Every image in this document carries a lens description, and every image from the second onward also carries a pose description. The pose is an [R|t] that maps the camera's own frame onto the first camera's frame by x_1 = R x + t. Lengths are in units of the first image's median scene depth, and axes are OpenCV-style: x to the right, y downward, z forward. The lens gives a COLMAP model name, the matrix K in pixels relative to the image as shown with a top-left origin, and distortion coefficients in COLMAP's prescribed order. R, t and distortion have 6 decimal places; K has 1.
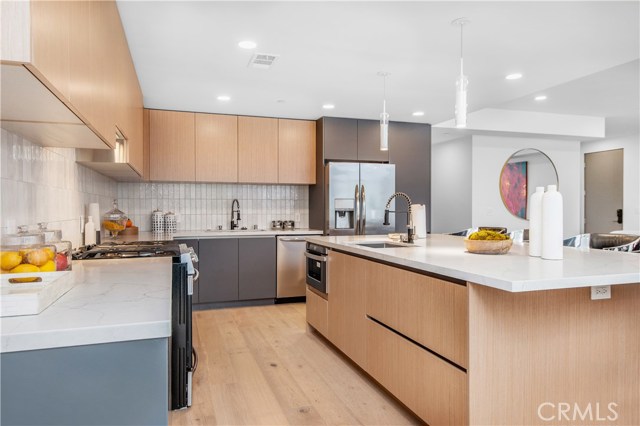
lens RADIAL K [[453.9, 0, 323.3], [0, 453.9, 210.7], [0, 0, 1]] dist [0.024624, -0.000156]
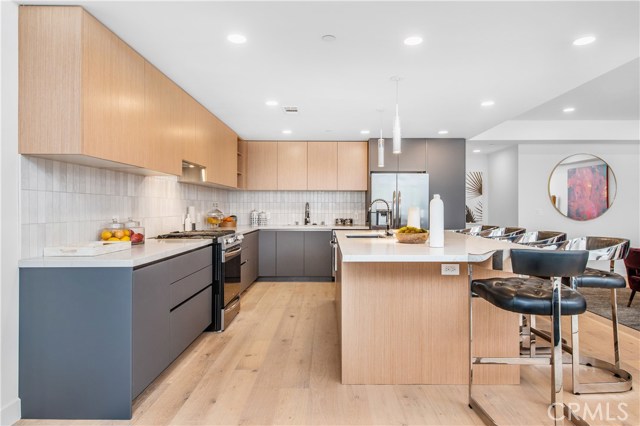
lens RADIAL K [[400.6, 0, 324.1], [0, 400.6, 207.3], [0, 0, 1]] dist [0.021801, 0.001351]
pose [[0.946149, 0.001251, -0.323728, 0.243786], [-0.003627, 0.999971, -0.006738, -0.002665], [0.323710, 0.007550, 0.946126, -0.118285]]
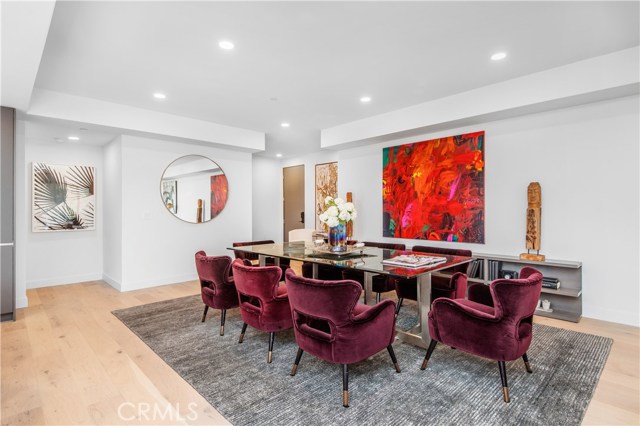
lens RADIAL K [[328.5, 0, 324.5], [0, 328.5, 211.7], [0, 0, 1]] dist [0.017242, 0.000009]
pose [[0.902958, -0.004106, 0.429708, 0.504781], [0.006592, 0.999969, -0.004297, 0.000297], [-0.429678, 0.006712, 0.902957, 0.240567]]
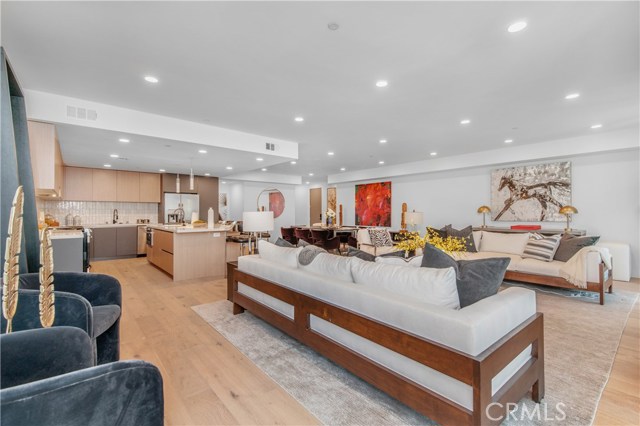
lens RADIAL K [[296.2, 0, 337.0], [0, 296.2, 210.9], [0, 0, 1]] dist [-0.001405, -0.000654]
pose [[0.917097, 0.002700, 0.398655, 0.203218], [0.002425, 0.999921, -0.012351, 0.002327], [-0.398657, 0.012294, 0.917018, -0.676842]]
